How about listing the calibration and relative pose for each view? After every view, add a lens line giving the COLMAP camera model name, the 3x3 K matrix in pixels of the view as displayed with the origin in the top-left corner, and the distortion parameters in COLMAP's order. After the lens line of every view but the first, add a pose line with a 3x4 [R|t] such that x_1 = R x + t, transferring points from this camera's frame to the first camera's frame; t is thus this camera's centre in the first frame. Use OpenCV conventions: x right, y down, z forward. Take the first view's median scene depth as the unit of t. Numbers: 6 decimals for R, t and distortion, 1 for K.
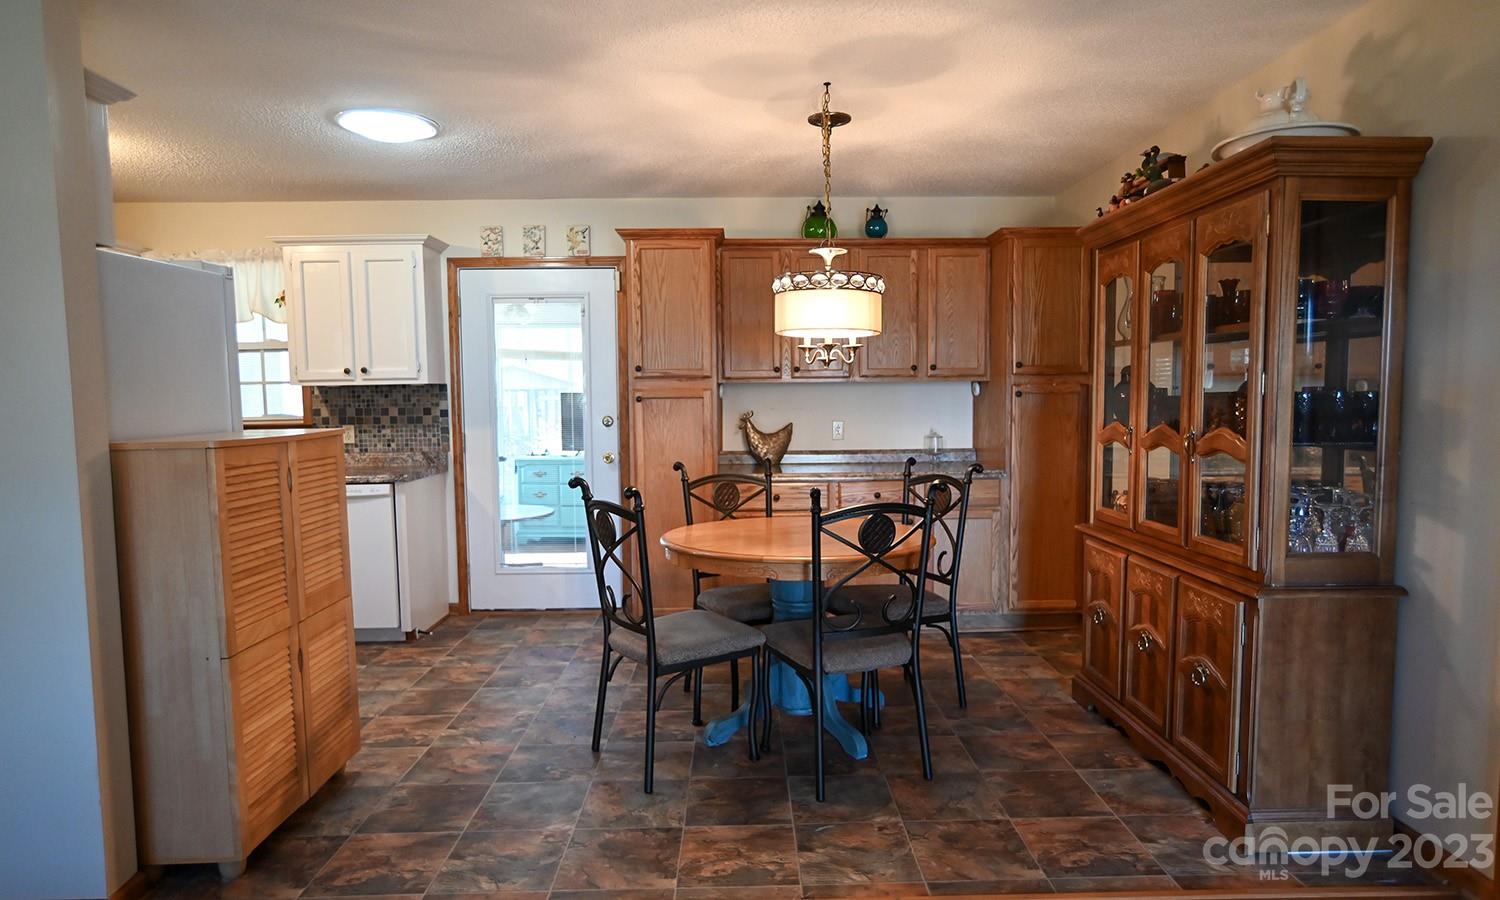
lens RADIAL K [[880.2, 0, 765.0], [0, 880.2, 456.7], [0, 0, 1]] dist [-0.018541, 0.014418]
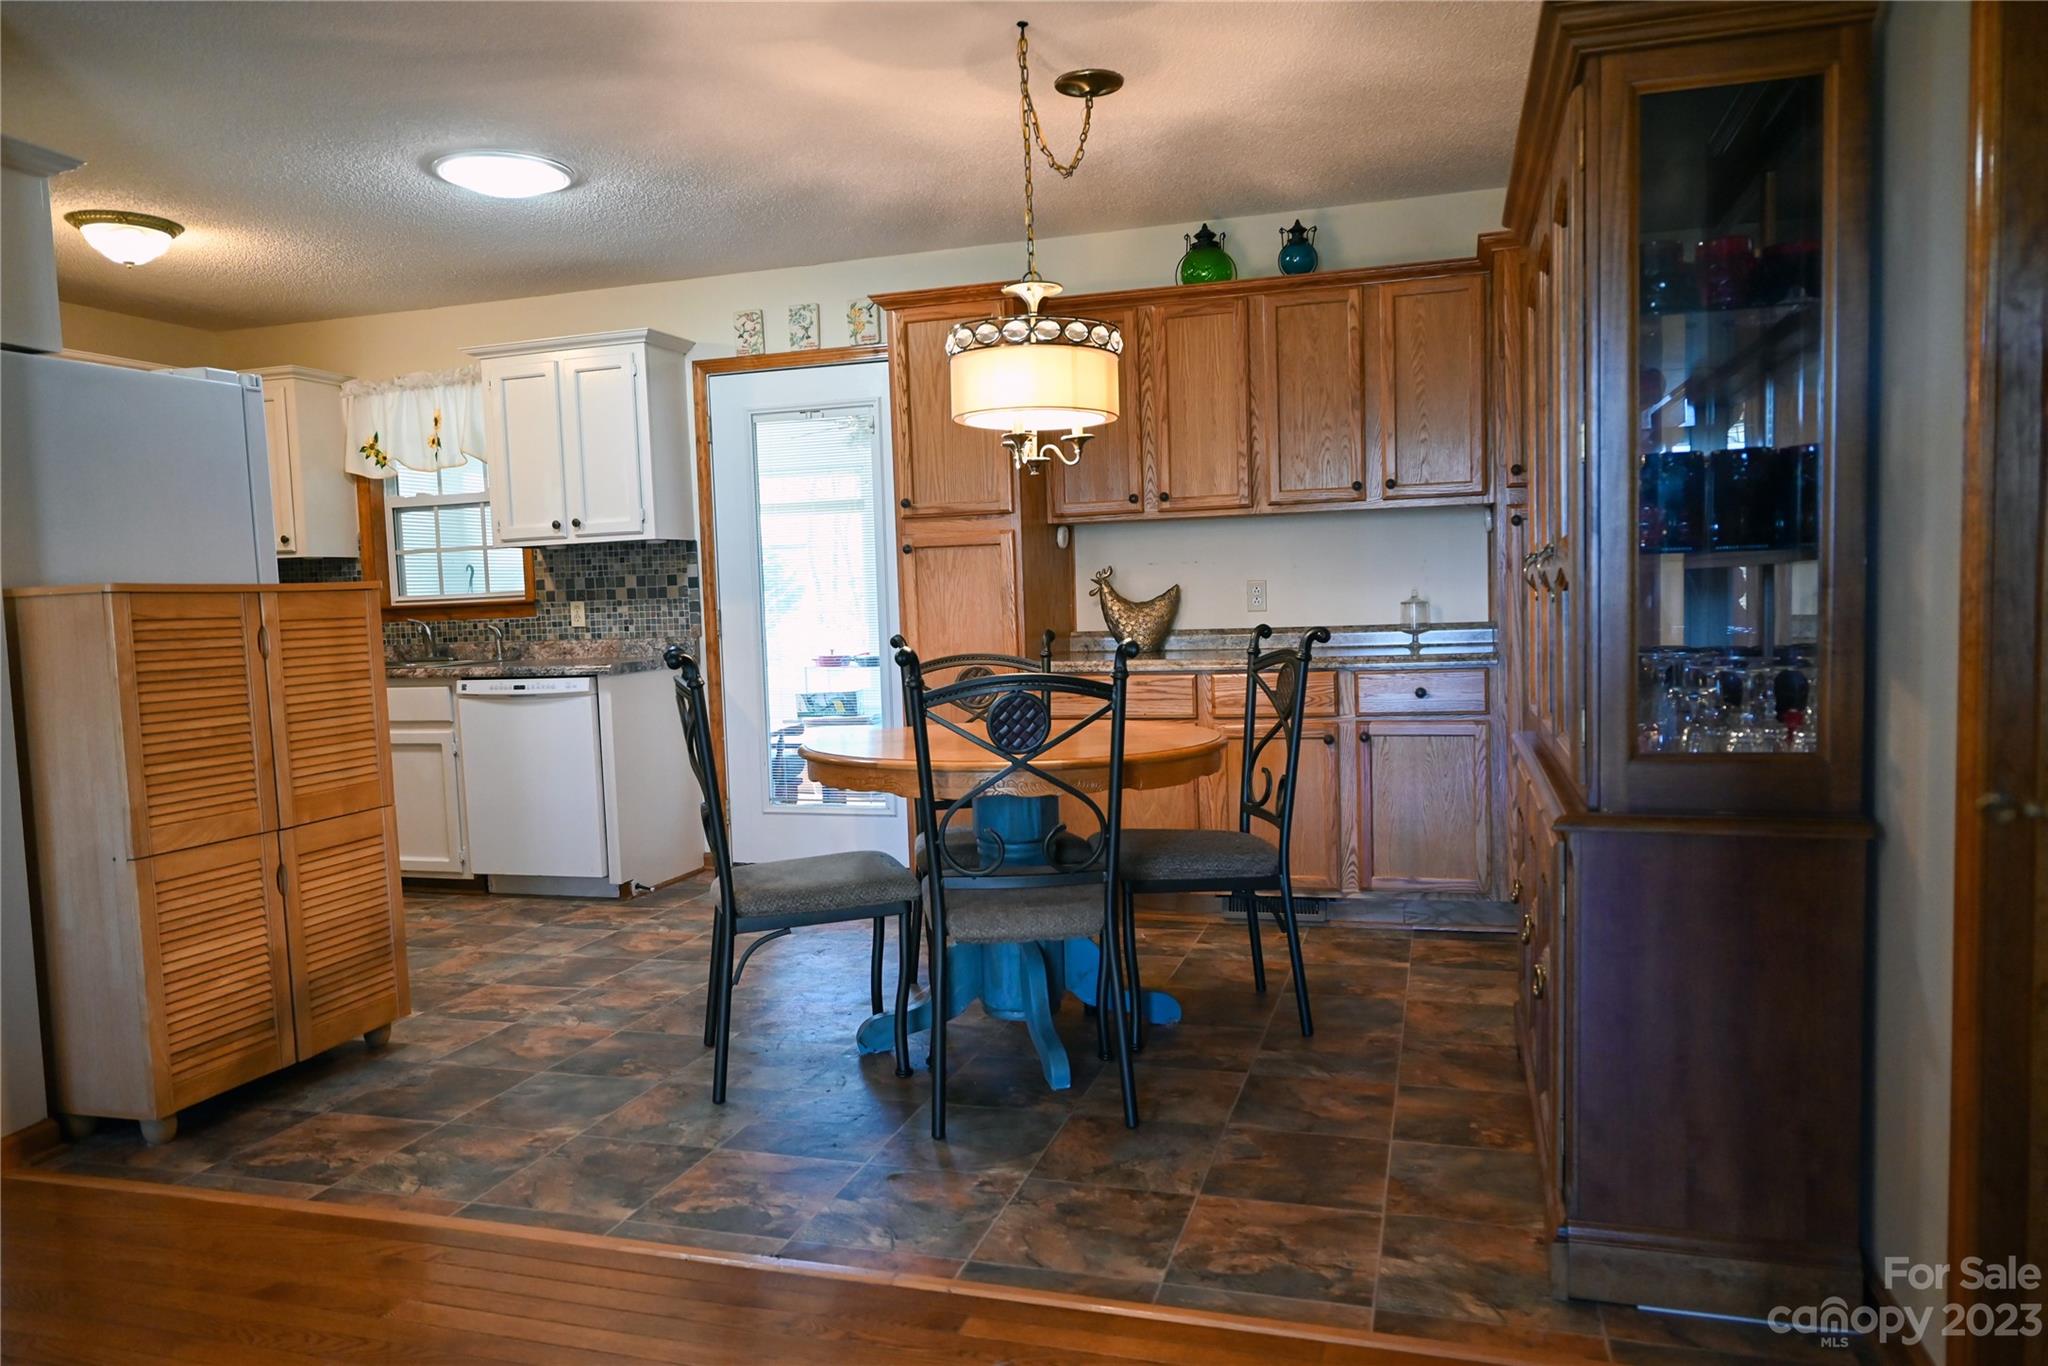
lens RADIAL K [[1380.7, 0, 1036.1], [0, 1380.7, 688.6], [0, 0, 1]] dist [0.002203, 0.001123]
pose [[0.948698, 0.000793, -0.316181, 0.373787], [0.000194, 0.999995, 0.003091, 0.049137], [0.316182, -0.002994, 0.948694, 0.052101]]
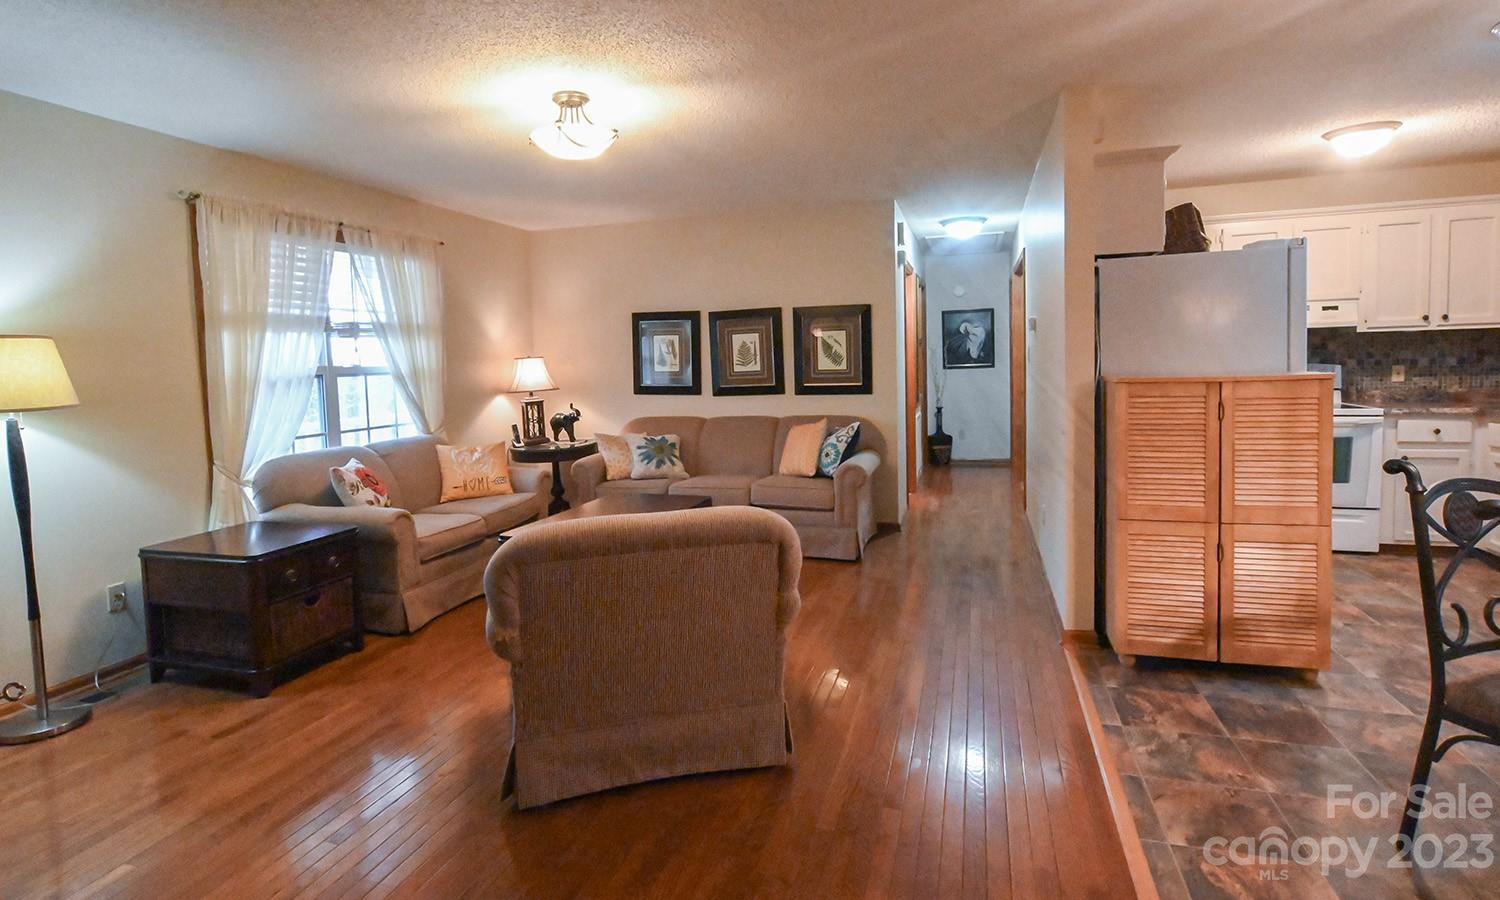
lens RADIAL K [[756.5, 0, 734.1], [0, 756.5, 405.8], [0, 0, 1]] dist [-0.009453, 0.003661]
pose [[-0.326995, 0.081962, -0.941465, 0.569728], [-0.037181, 0.994345, 0.099480, -0.050988], [0.944294, 0.067535, -0.322099, 0.529518]]
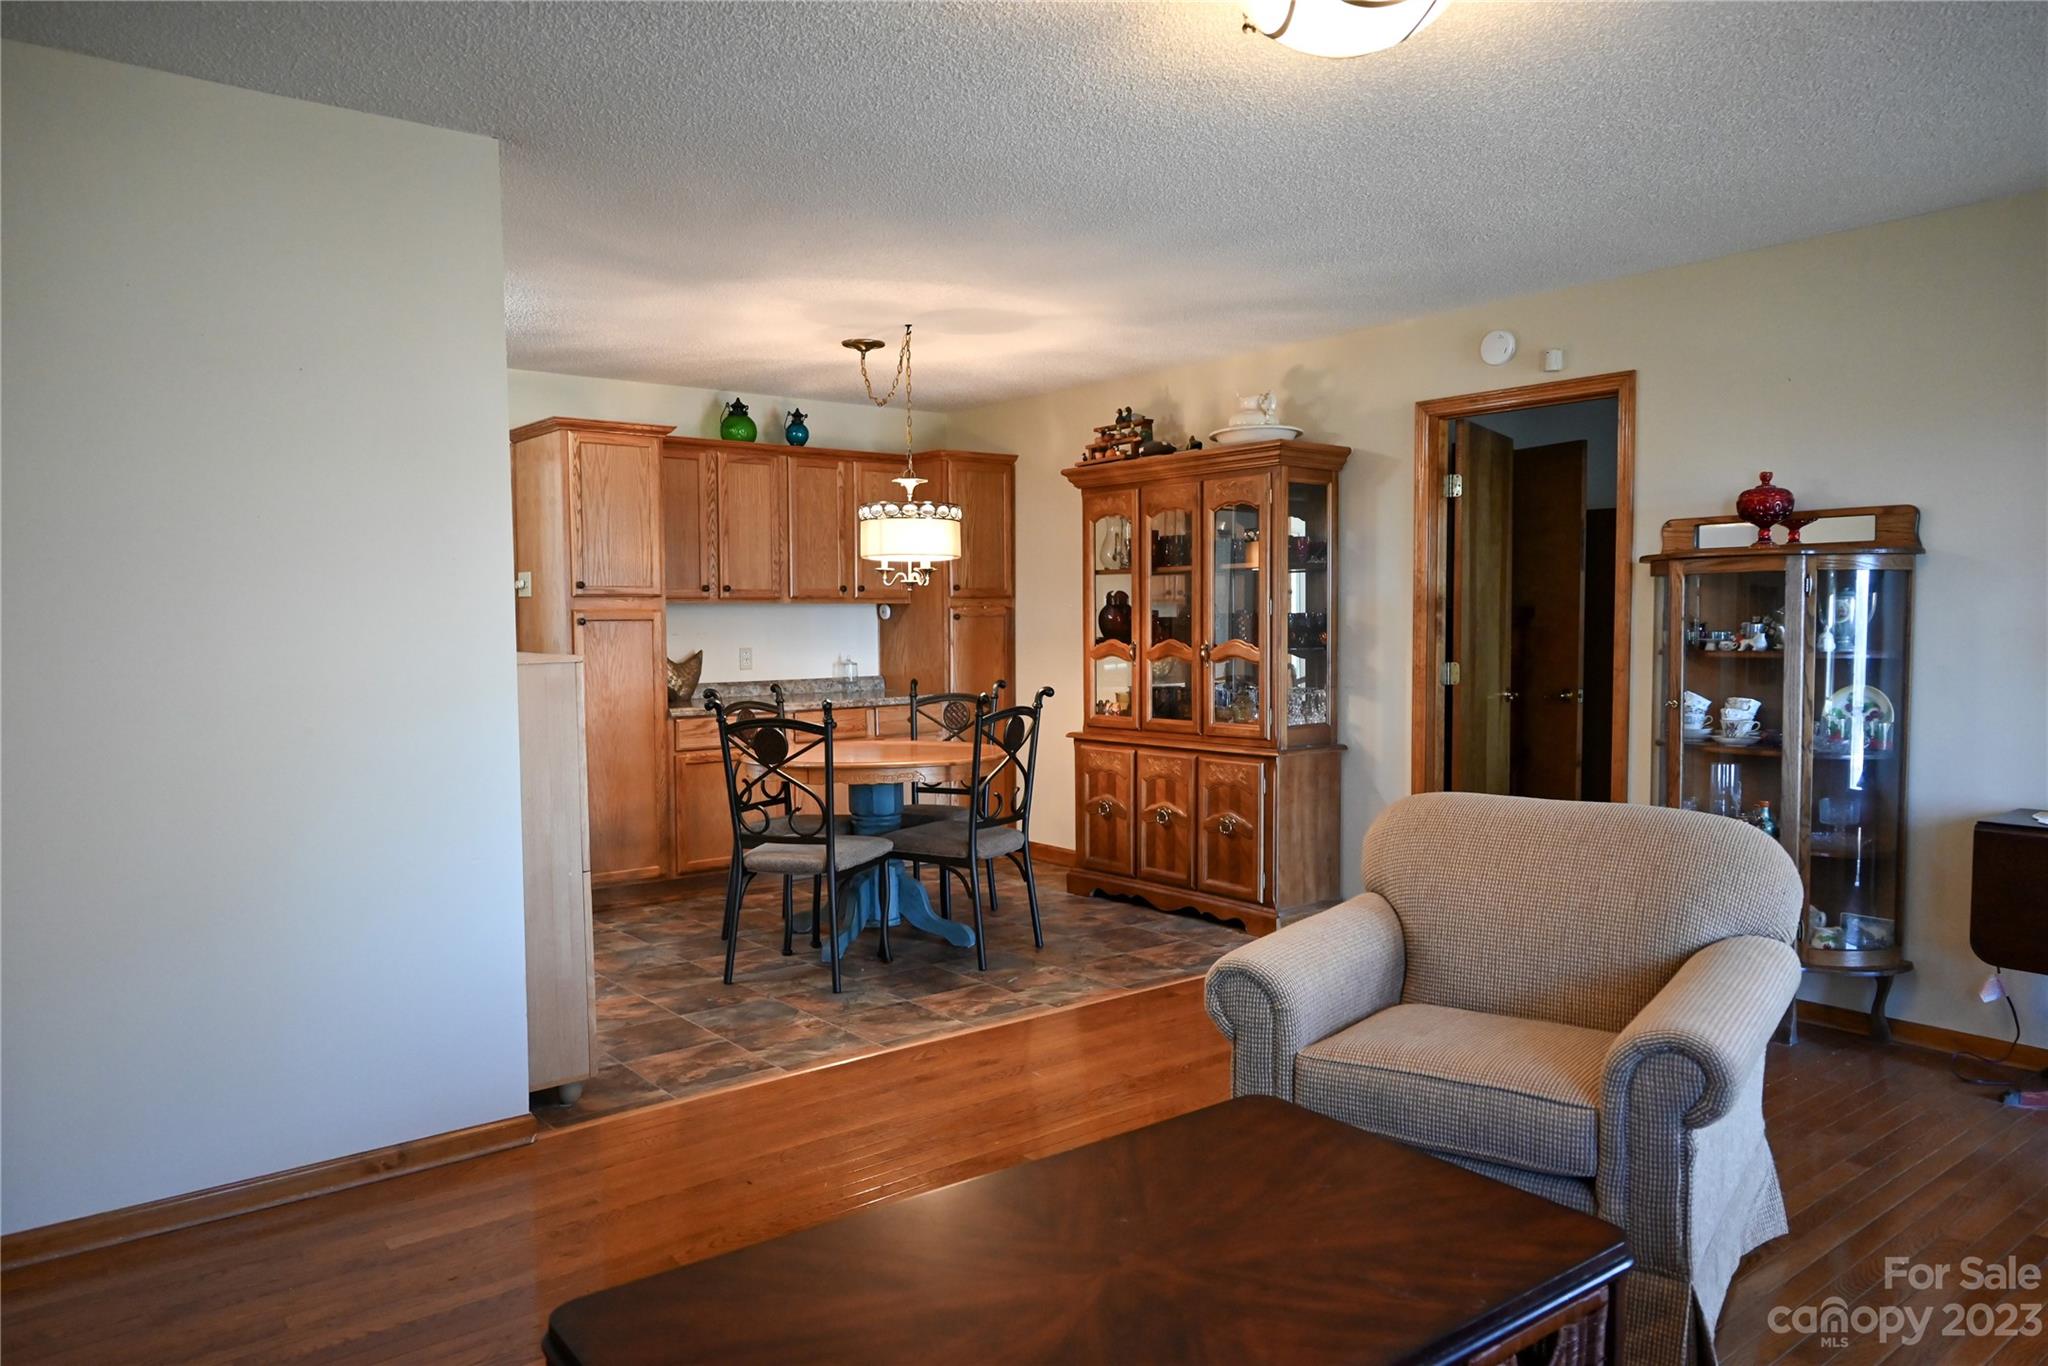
lens RADIAL K [[1380.7, 0, 1042.2], [0, 1380.7, 681.7], [0, 0, 1]] dist [0.002203, 0.001123]
pose [[0.795573, -0.025948, 0.605302, -0.786203], [0.043658, 0.998940, -0.014559, 0.039136], [-0.604283, 0.038009, 0.795863, -0.402281]]
